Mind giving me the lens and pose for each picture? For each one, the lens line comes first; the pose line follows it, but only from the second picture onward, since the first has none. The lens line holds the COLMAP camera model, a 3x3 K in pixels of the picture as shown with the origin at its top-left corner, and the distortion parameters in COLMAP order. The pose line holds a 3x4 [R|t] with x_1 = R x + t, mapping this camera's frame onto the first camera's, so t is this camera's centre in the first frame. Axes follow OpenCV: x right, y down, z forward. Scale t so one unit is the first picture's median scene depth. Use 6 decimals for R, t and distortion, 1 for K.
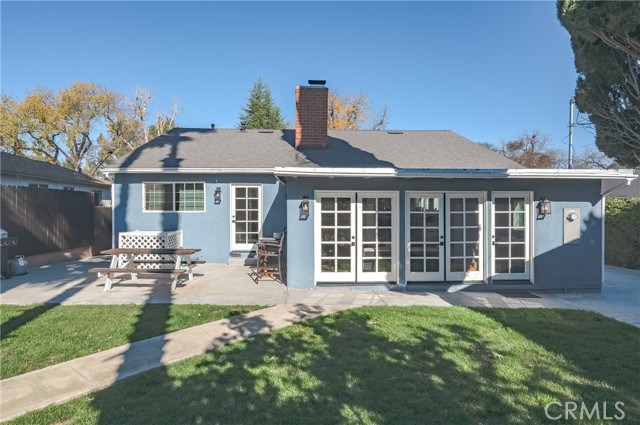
lens RADIAL K [[365.6, 0, 320.0], [0, 365.6, 212.5], [0, 0, 1]] dist [0.005720, 0.000434]
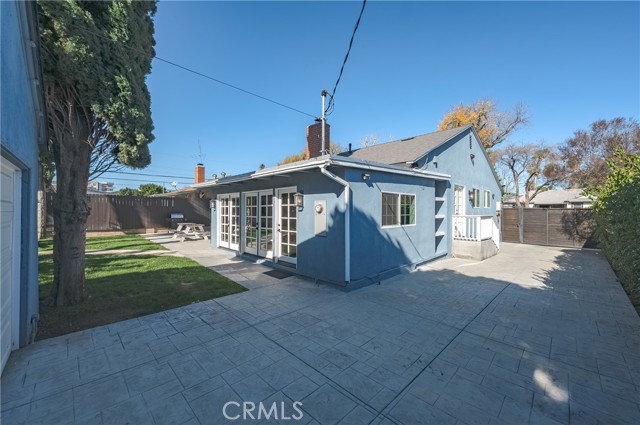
lens RADIAL K [[258.4, 0, 320.0], [0, 258.4, 212.5], [0, 0, 1]] dist [-0.000250, 0.000024]
pose [[0.661871, 0.007317, -0.749582, 1.215848], [0.027131, 0.999063, 0.033708, -0.002419], [0.749126, -0.042647, 0.661053, 0.526334]]
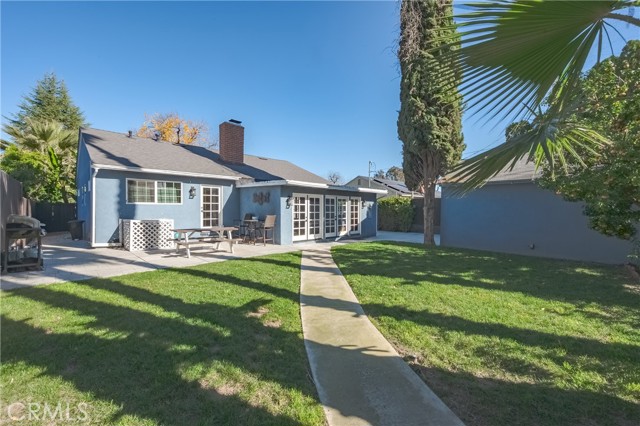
lens RADIAL K [[258.4, 0, 320.0], [0, 258.4, 213.0], [0, 0, 1]] dist [-0.000250, 0.000024]
pose [[0.723073, -0.011133, 0.690682, -0.809517], [0.000419, 0.999877, 0.015678, 0.021543], [-0.690771, -0.011047, 0.722989, -0.065224]]
